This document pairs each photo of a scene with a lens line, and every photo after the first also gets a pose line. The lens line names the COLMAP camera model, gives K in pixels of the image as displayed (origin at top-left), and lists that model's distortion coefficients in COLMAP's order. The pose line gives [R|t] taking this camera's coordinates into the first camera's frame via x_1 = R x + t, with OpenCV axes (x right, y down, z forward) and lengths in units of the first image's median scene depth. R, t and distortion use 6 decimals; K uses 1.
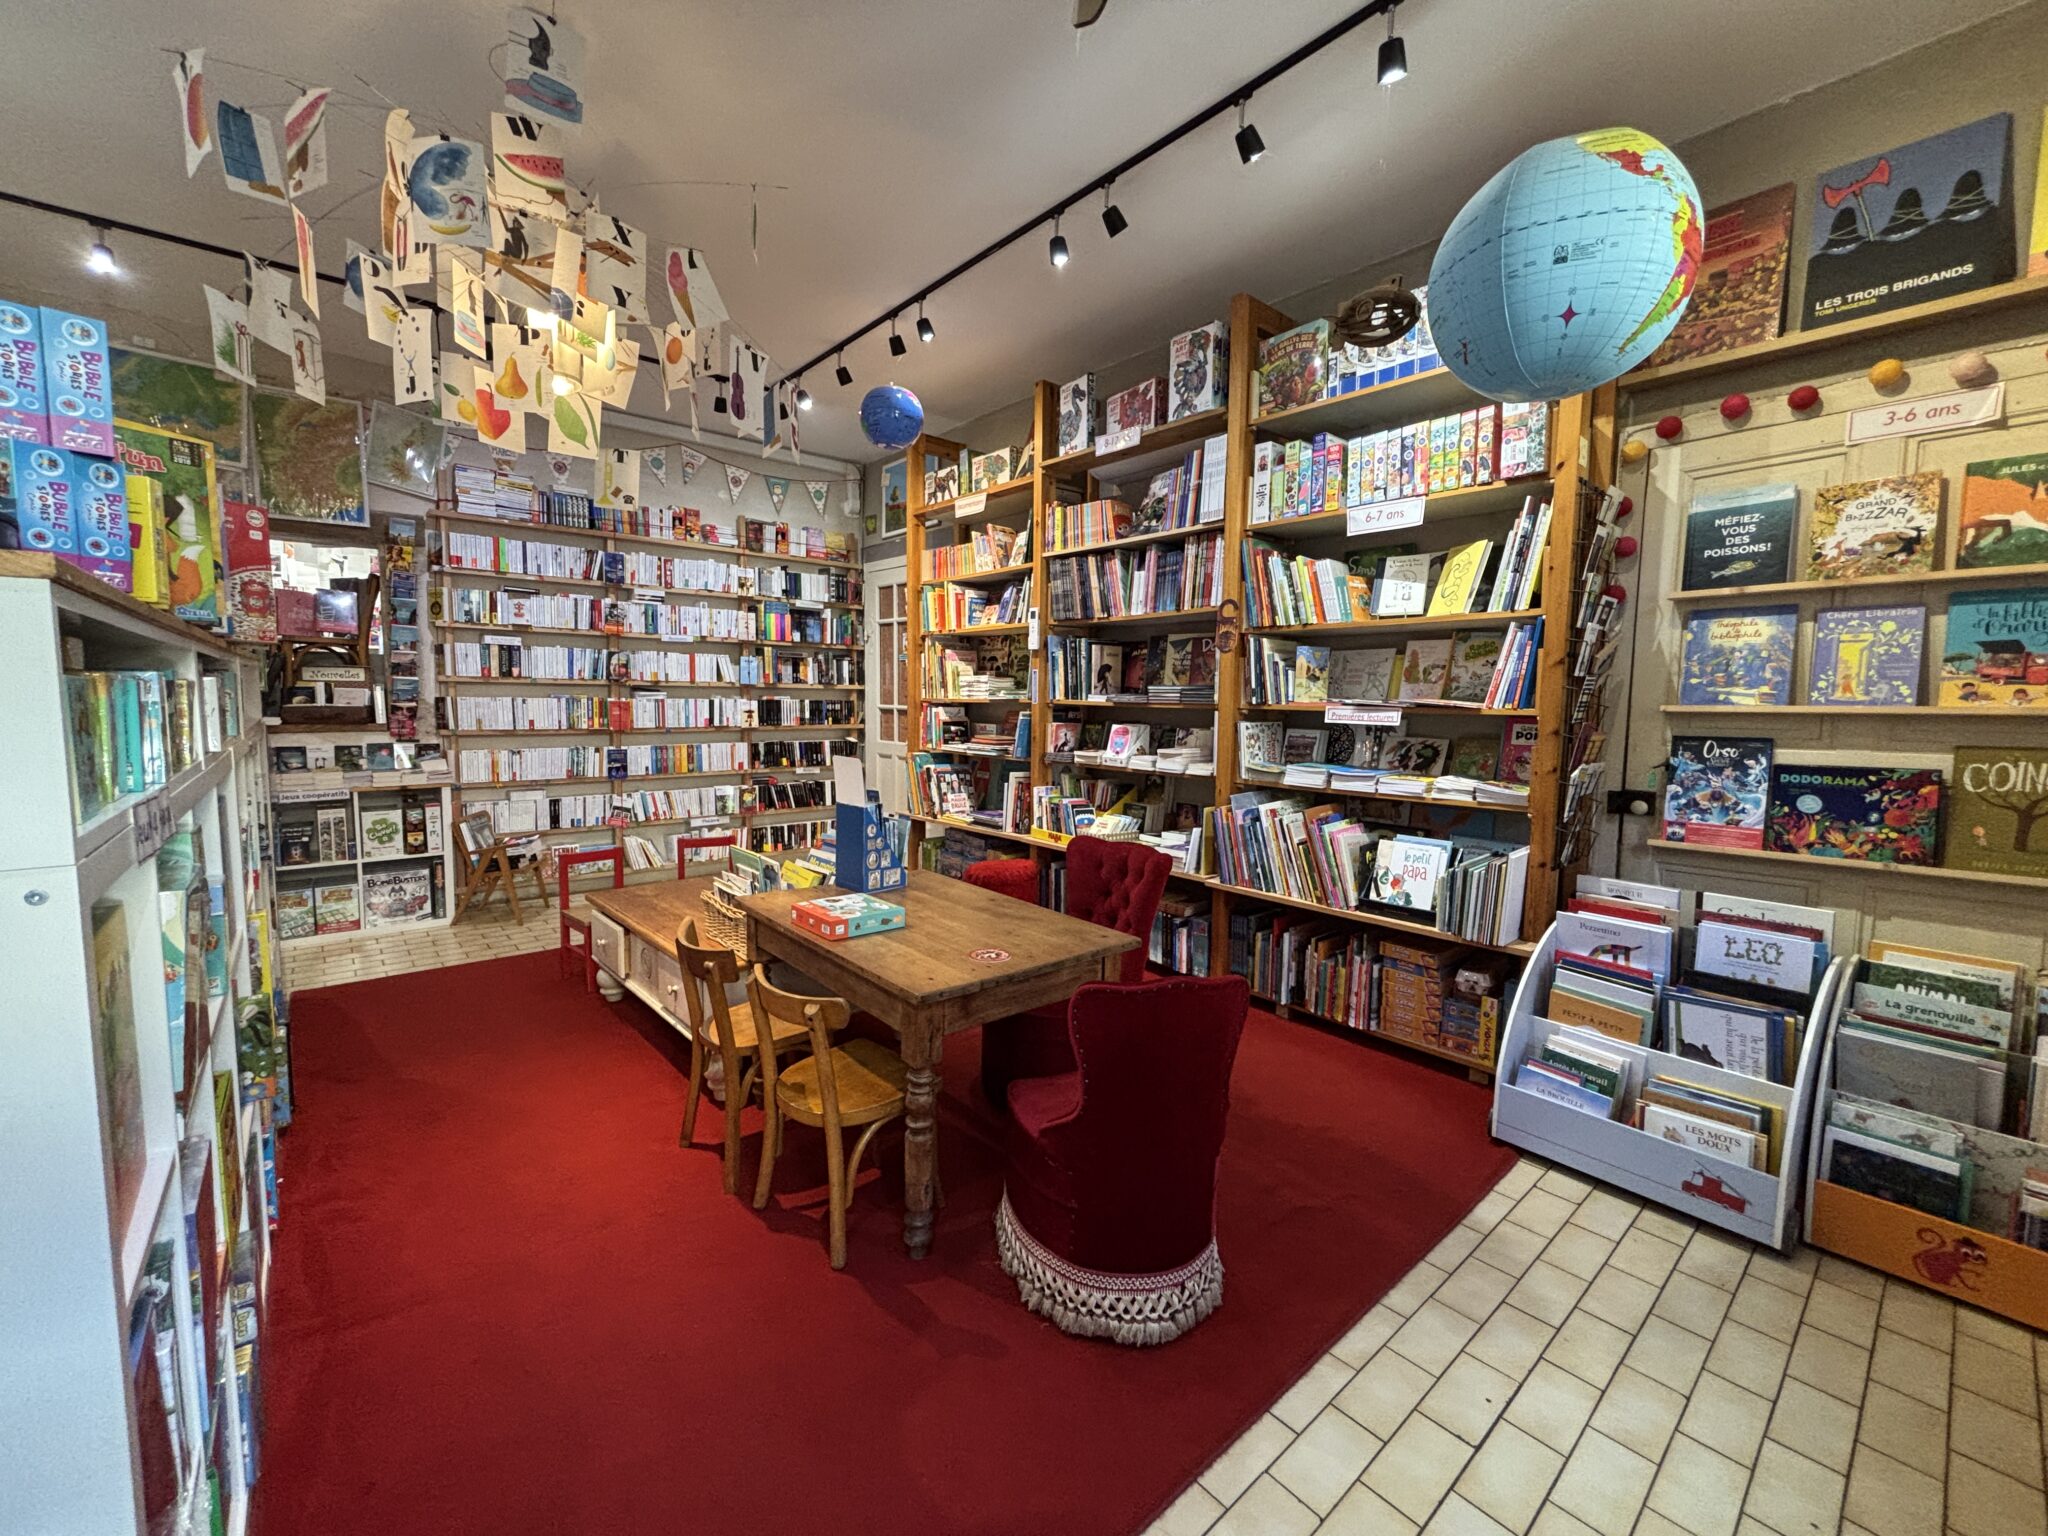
lens RADIAL K [[819.6, 0, 1011.4], [0, 819.6, 752.9], [0, 0, 1]] dist [0.003354, -0.002275]
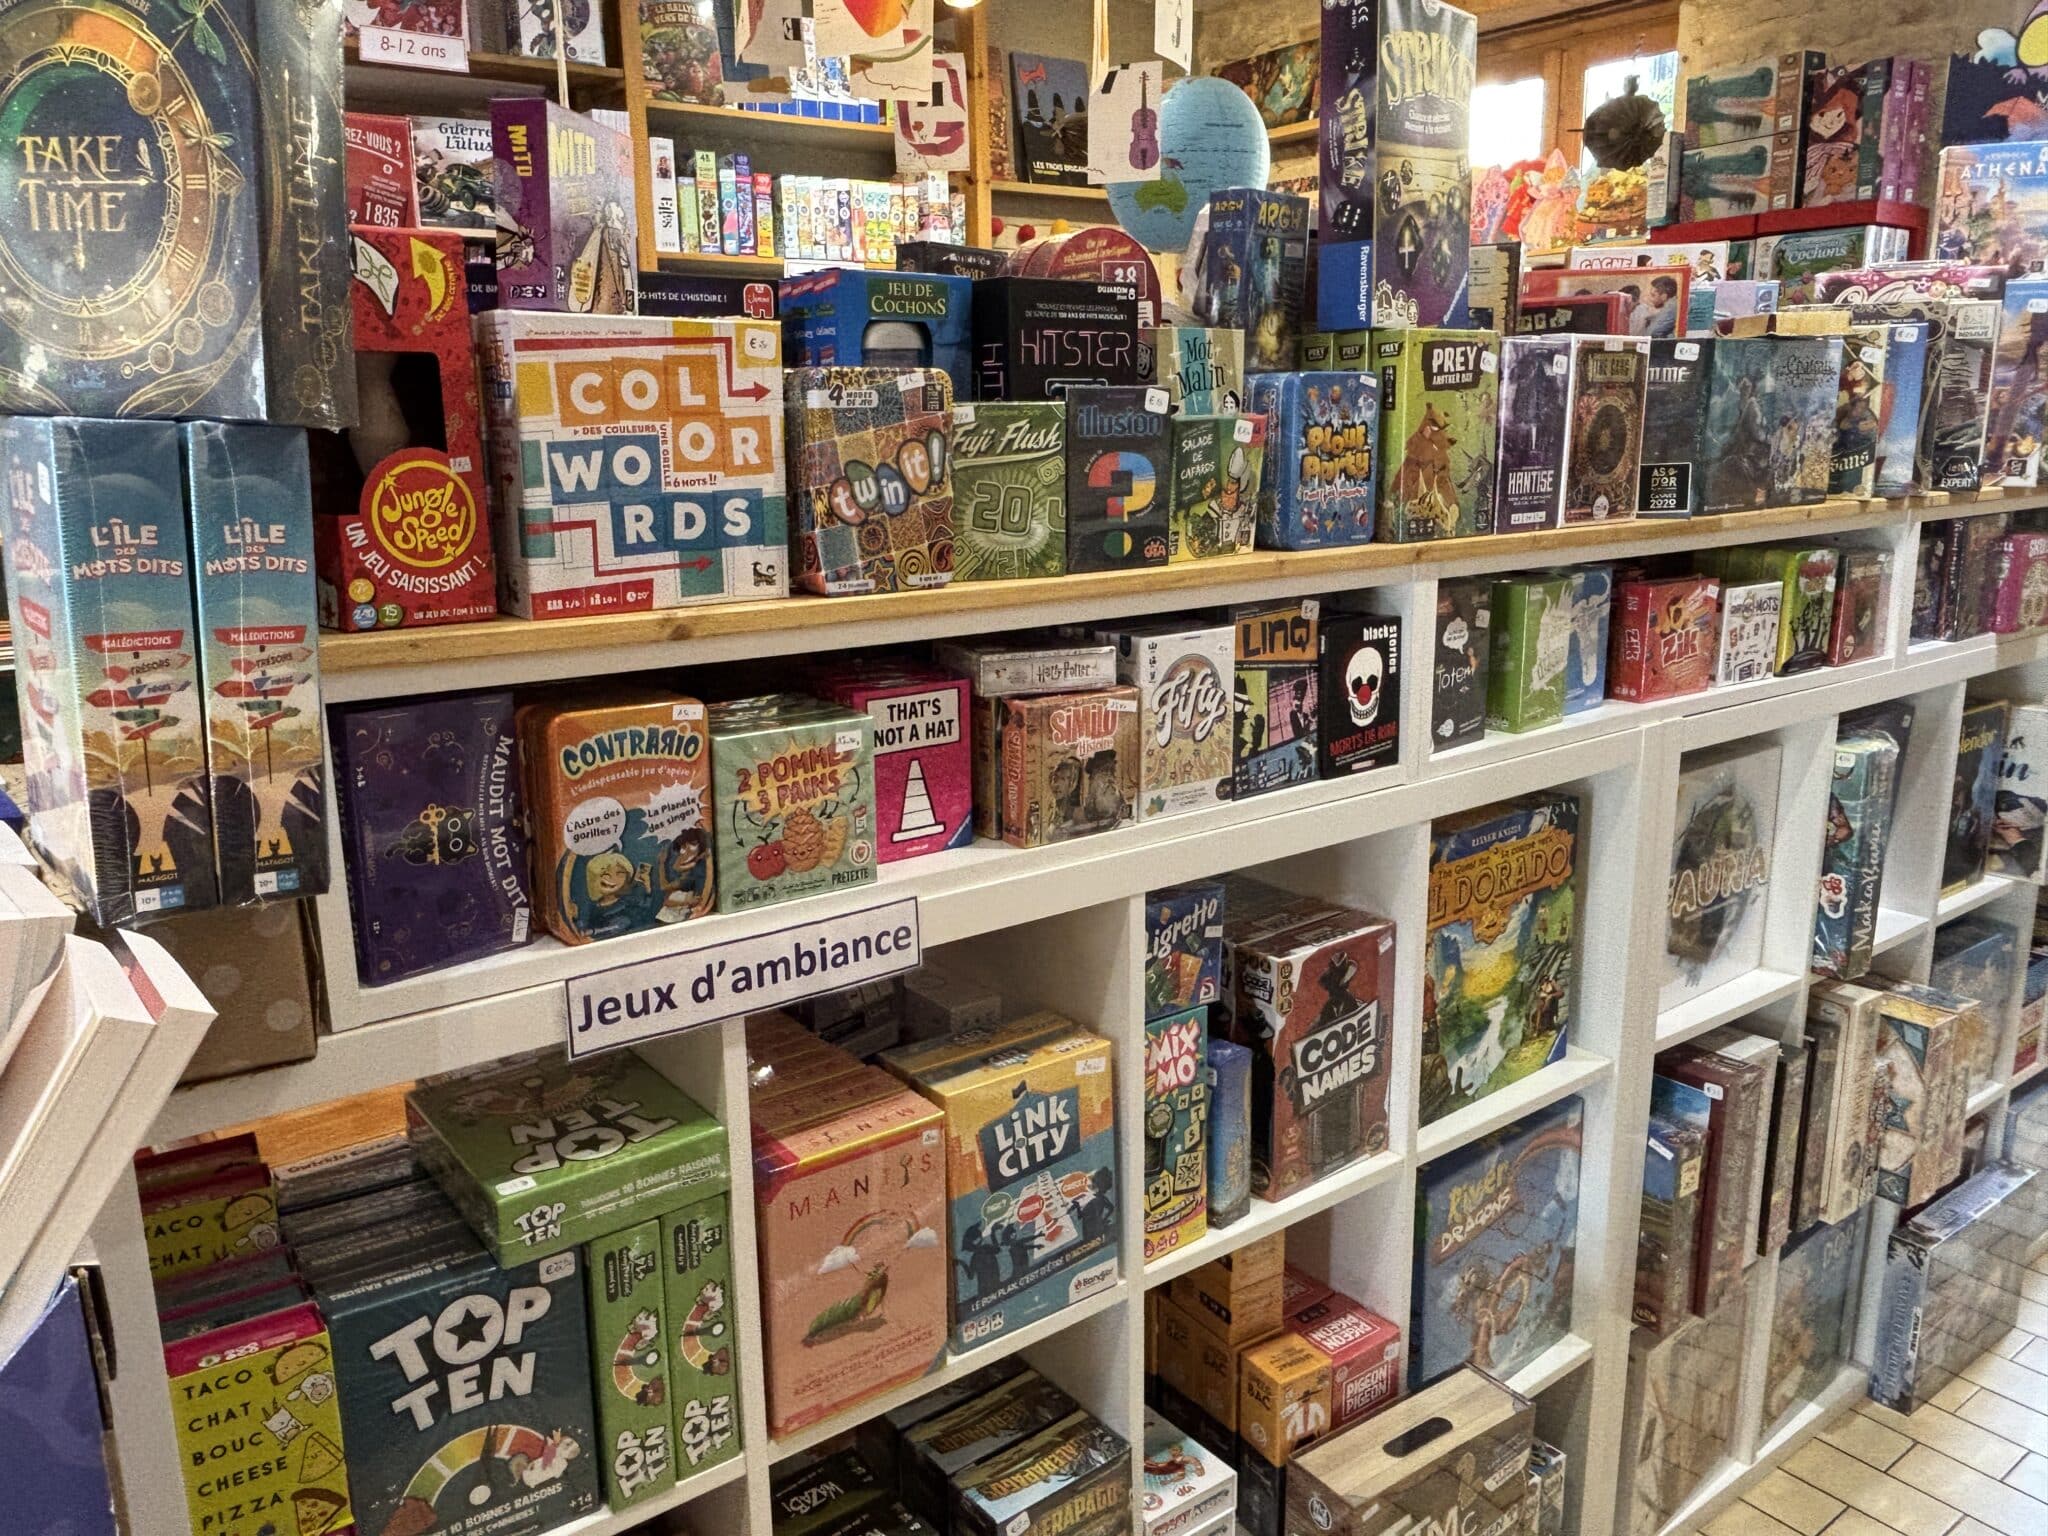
lens RADIAL K [[1503.4, 0, 1021.5], [0, 1503.4, 762.9], [0, 0, 1]] dist [0.036766, -0.046234]
pose [[0.079727, -0.231209, 0.969632, -1.006281], [0.098304, 0.969810, 0.223168, -0.098382], [-0.991958, 0.077526, 0.100049, 0.538586]]
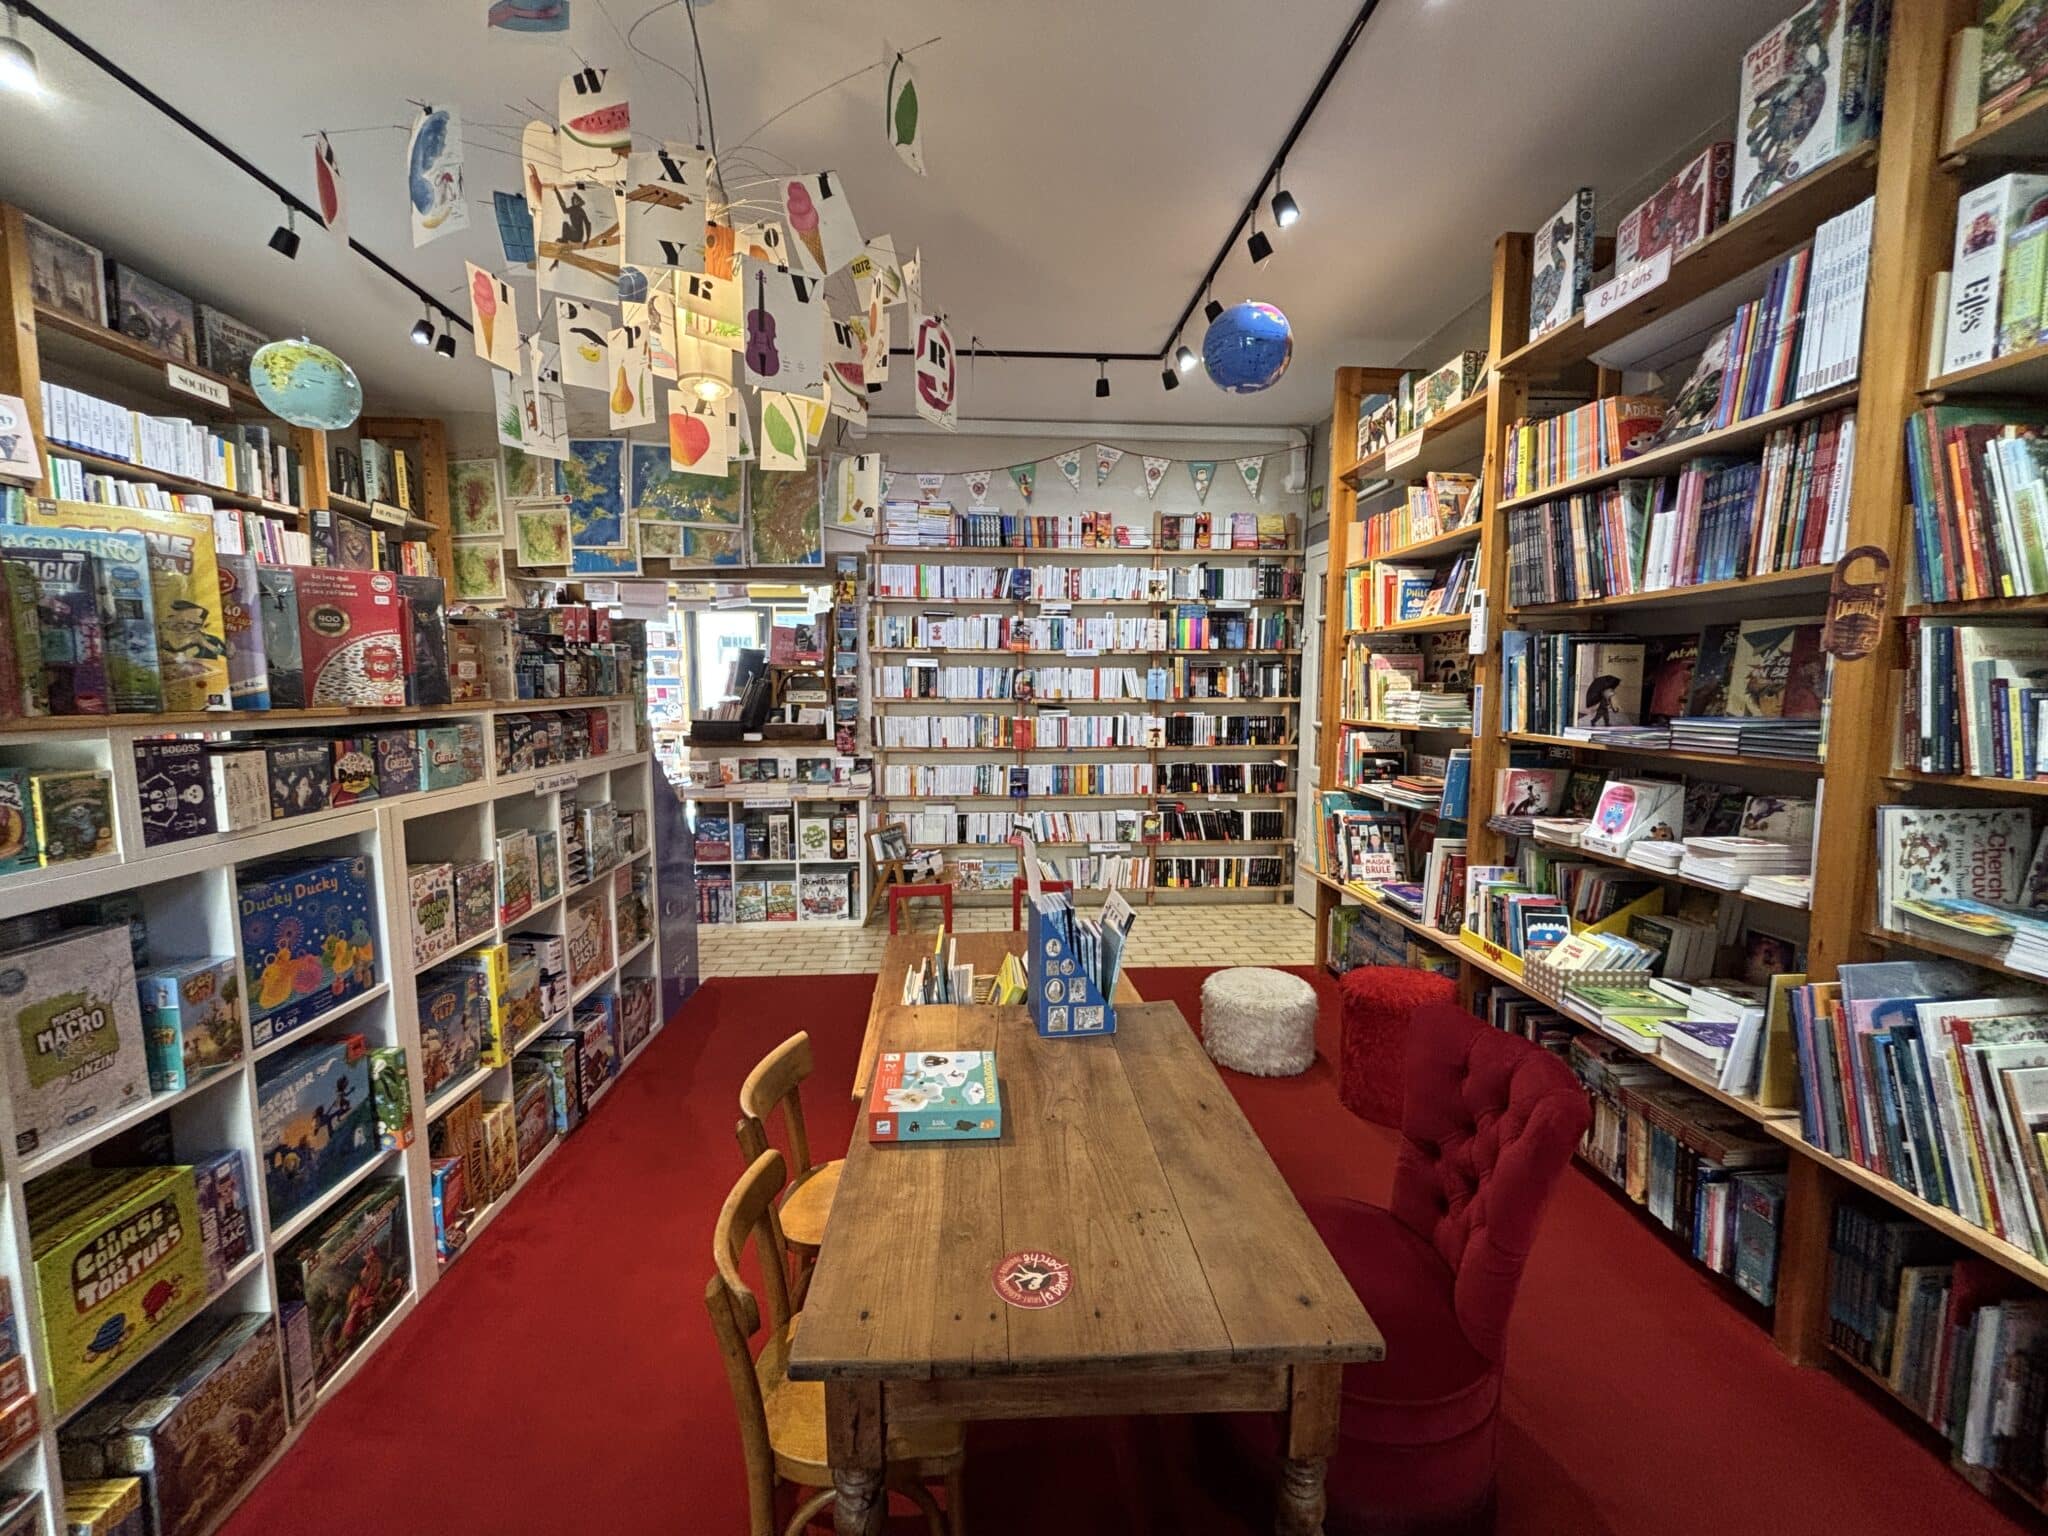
lens RADIAL K [[819.6, 0, 1018.8], [0, 819.6, 758.2], [0, 0, 1]] dist [0.003354, -0.002275]
pose [[0.805585, 0.039391, -0.591169, 0.145772], [-0.032497, 0.999223, 0.022297, -0.055883], [0.591588, 0.001249, 0.806239, 0.306071]]
